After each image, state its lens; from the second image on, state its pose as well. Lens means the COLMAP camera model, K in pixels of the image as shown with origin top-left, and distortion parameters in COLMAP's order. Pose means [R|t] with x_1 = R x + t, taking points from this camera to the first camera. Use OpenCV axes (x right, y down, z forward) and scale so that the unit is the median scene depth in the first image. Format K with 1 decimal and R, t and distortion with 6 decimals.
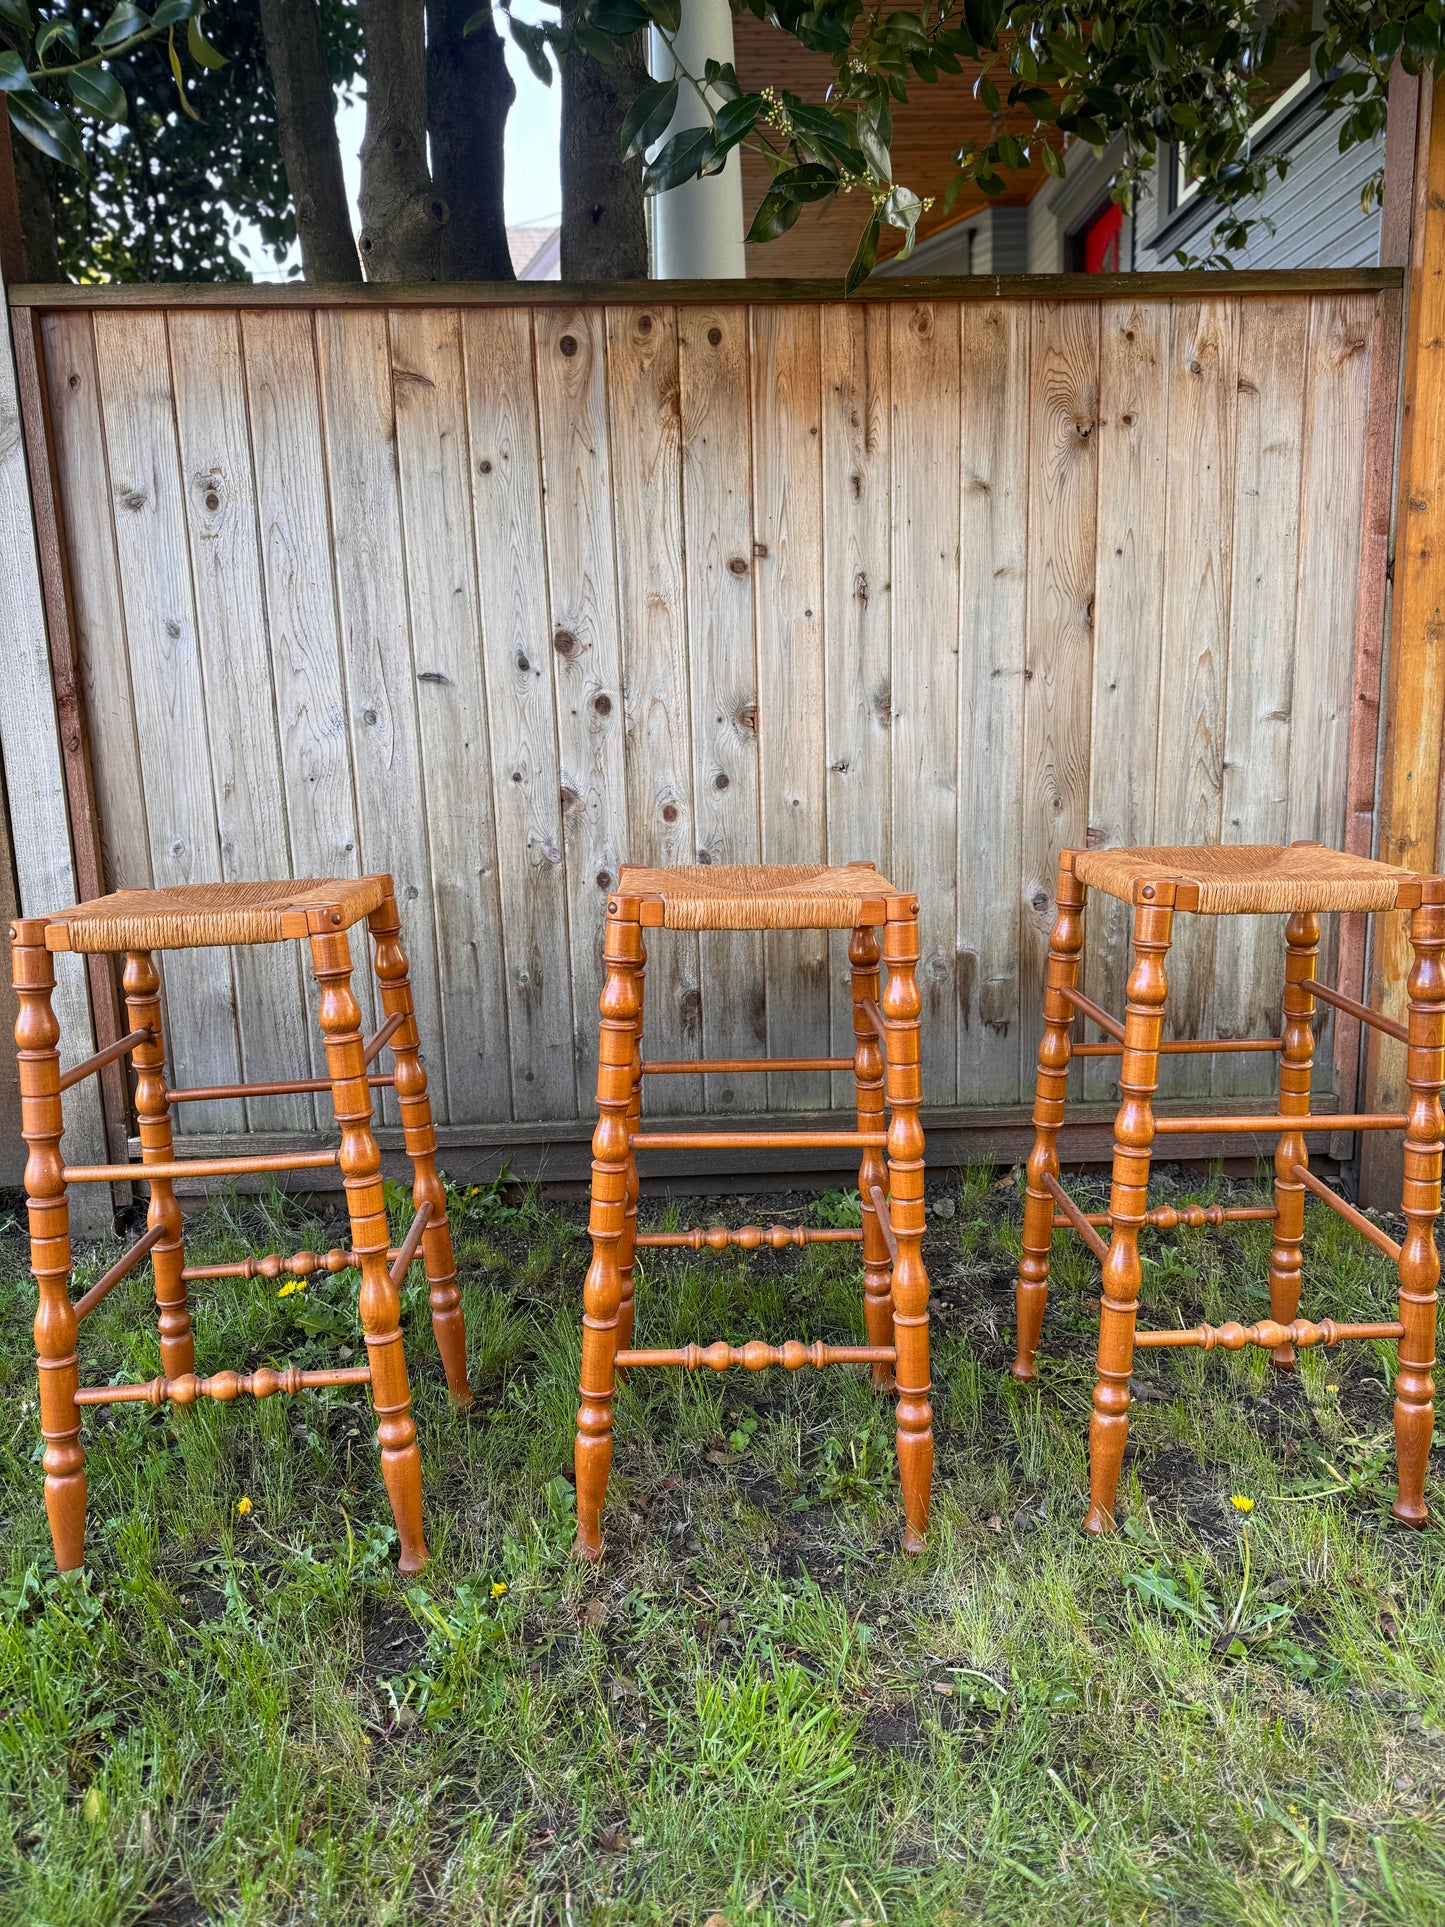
lens RADIAL K [[1373.6, 0, 715.6], [0, 1373.6, 954.4], [0, 0, 1]] dist [0.007149, -0.028743]
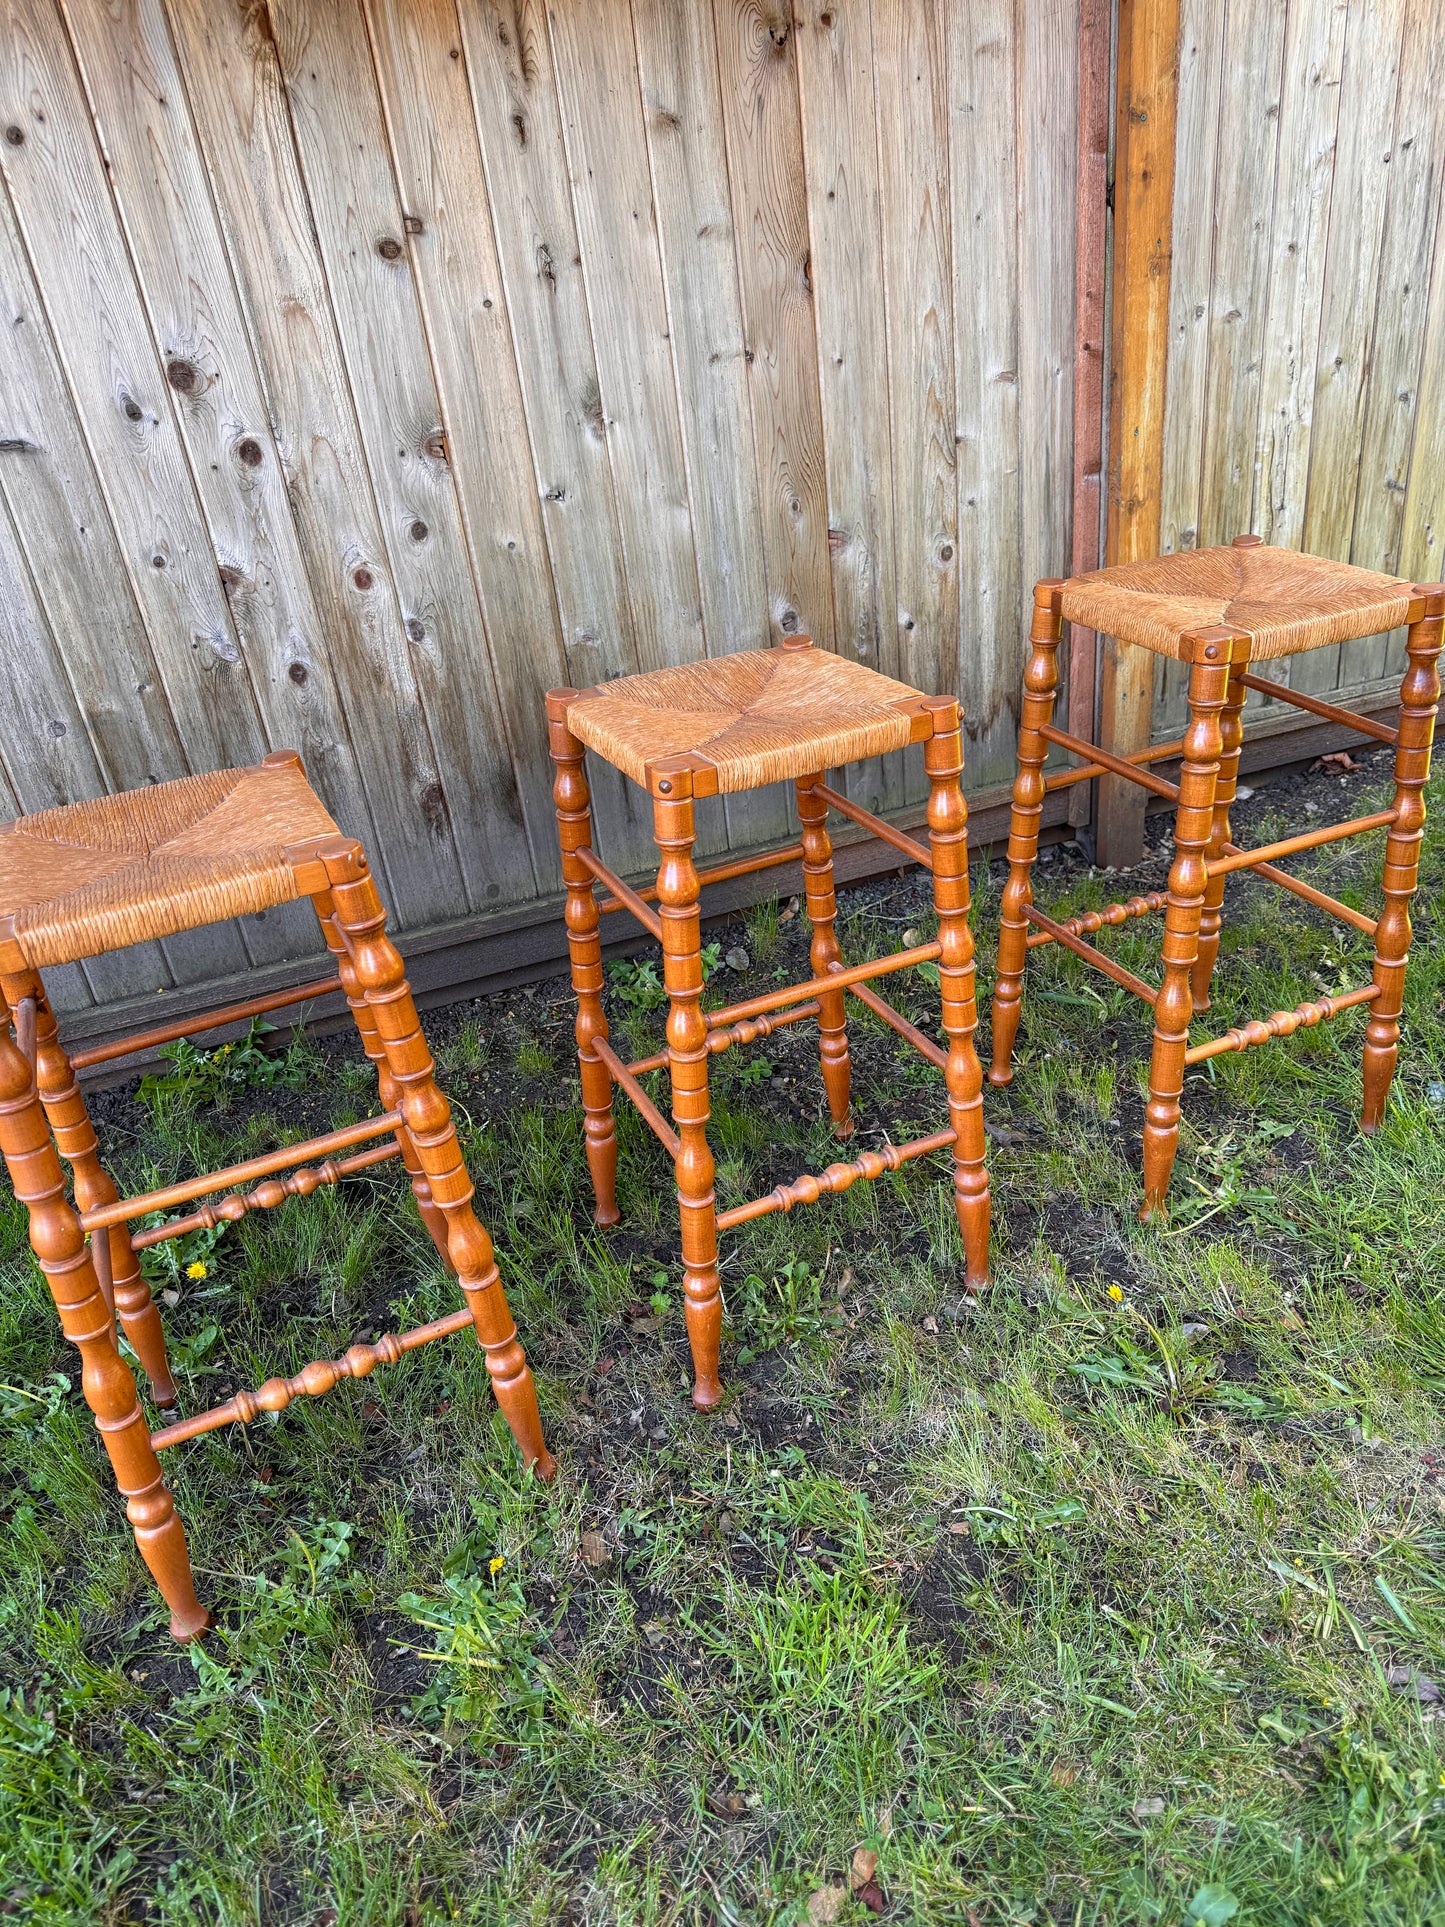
lens RADIAL K [[1373.6, 0, 735.5], [0, 1373.6, 978.1], [0, 0, 1]] dist [0.007149, -0.028743]
pose [[0.941371, -0.218851, 0.256757, -0.089892], [0.134728, 0.941596, 0.308619, -0.105449], [-0.309303, -0.255933, 0.915877, 0.110638]]
